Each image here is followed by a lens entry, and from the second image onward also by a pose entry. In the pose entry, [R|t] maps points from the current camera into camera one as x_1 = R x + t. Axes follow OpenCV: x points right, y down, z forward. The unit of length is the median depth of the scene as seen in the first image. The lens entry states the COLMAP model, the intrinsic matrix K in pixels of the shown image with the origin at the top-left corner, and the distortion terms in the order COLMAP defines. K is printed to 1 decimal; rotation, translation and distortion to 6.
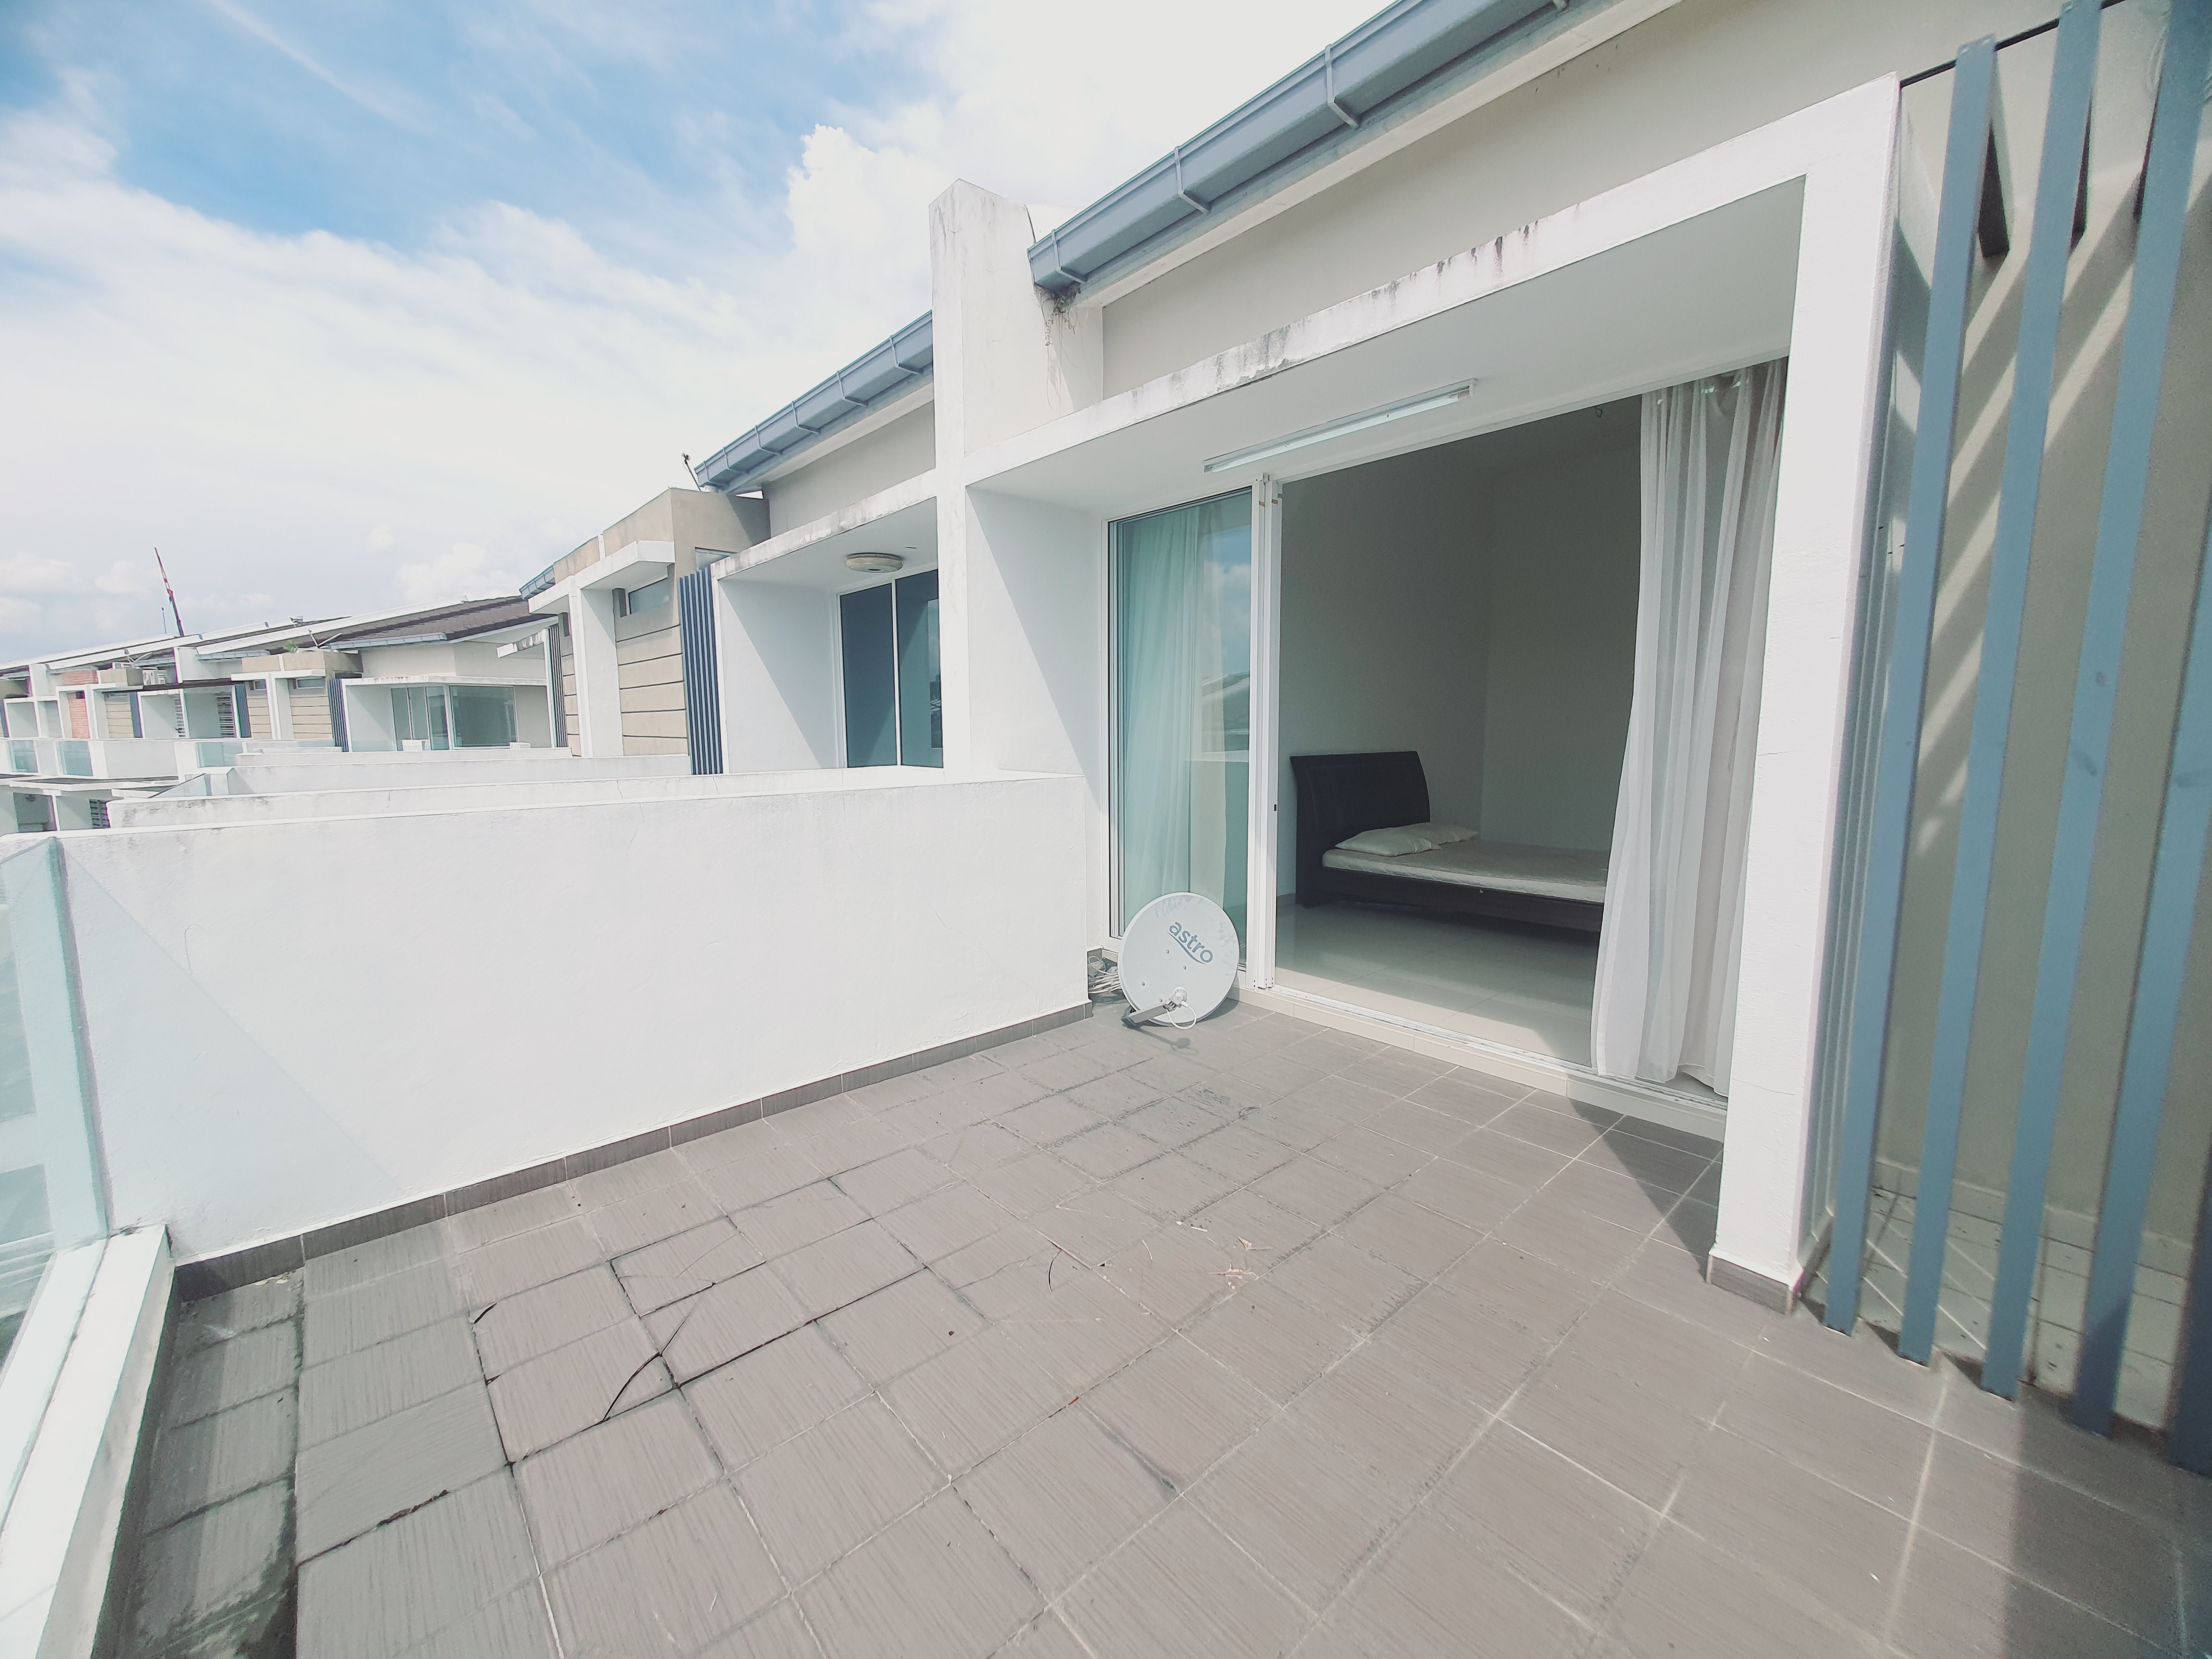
lens RADIAL K [[877.8, 0, 1106.0], [0, 877.8, 829.5], [0, 0, 1]] dist [0.002038, -0.000119]
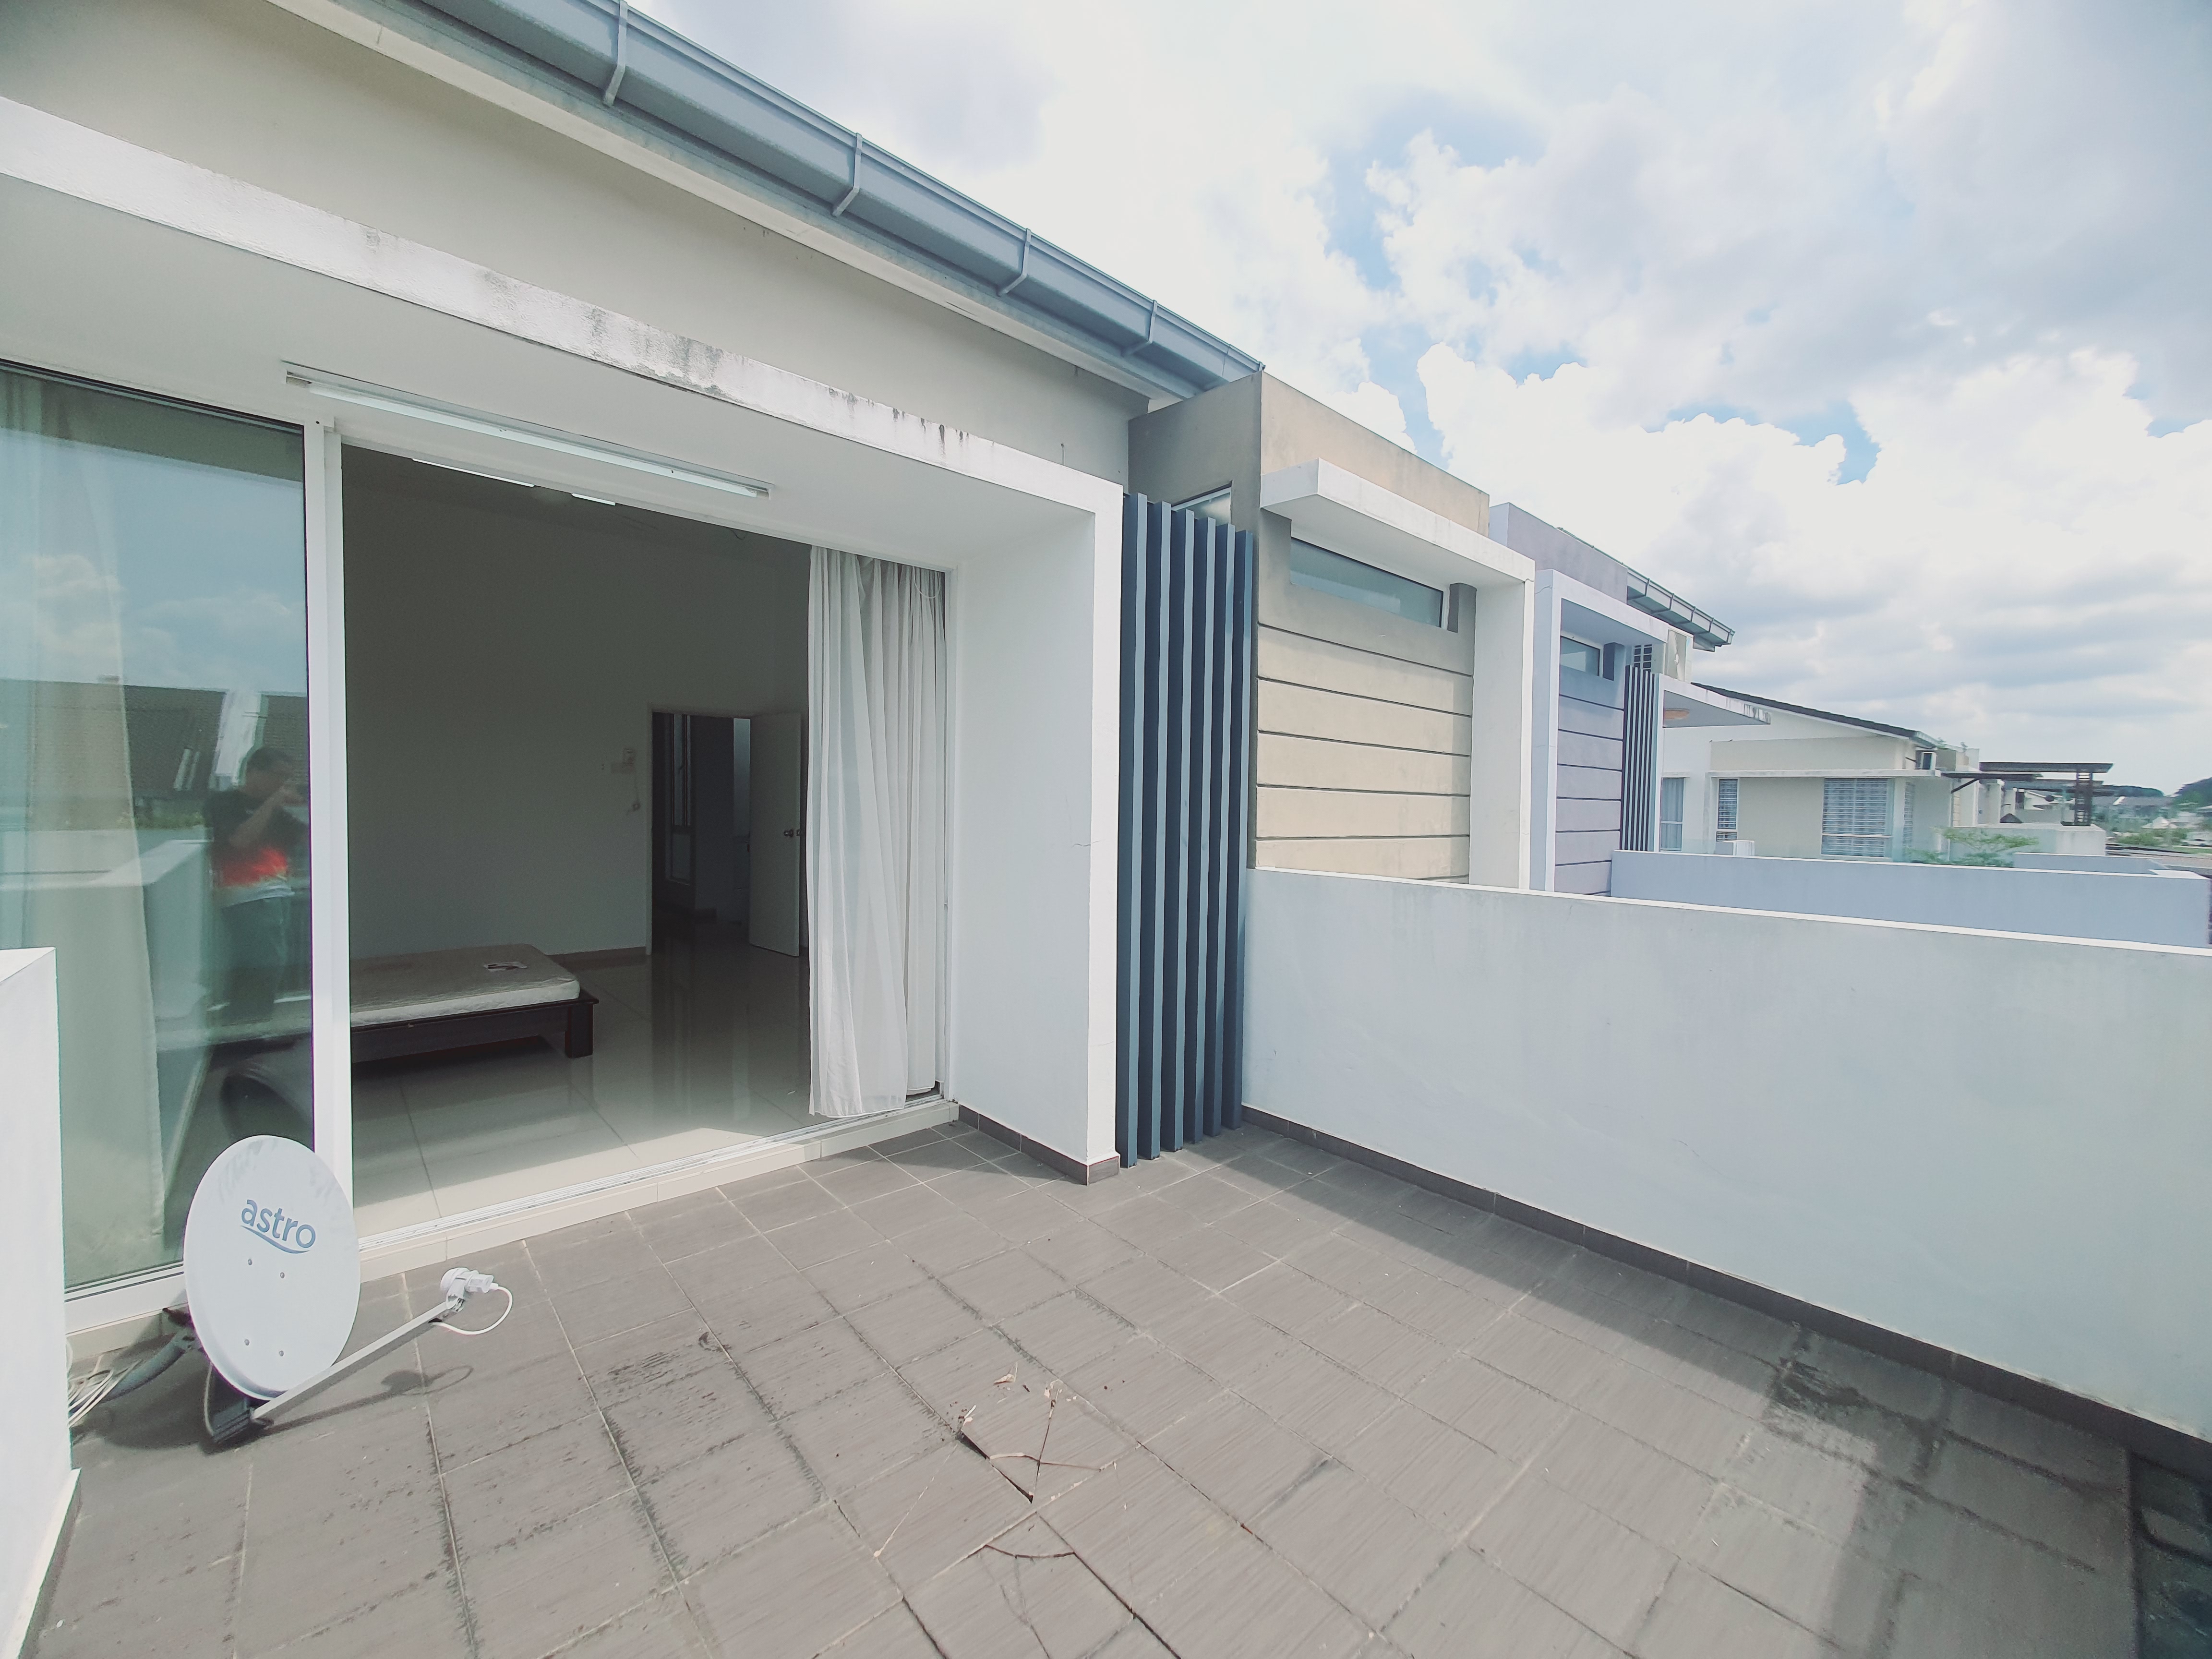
lens RADIAL K [[877.8, 0, 1106.0], [0, 877.8, 829.5], [0, 0, 1]] dist [0.002038, -0.000119]
pose [[-0.002109, -0.026677, 0.999642, -0.596199], [0.103603, 0.994259, 0.026752, -0.101189], [-0.994617, 0.103622, 0.000667, 0.642815]]
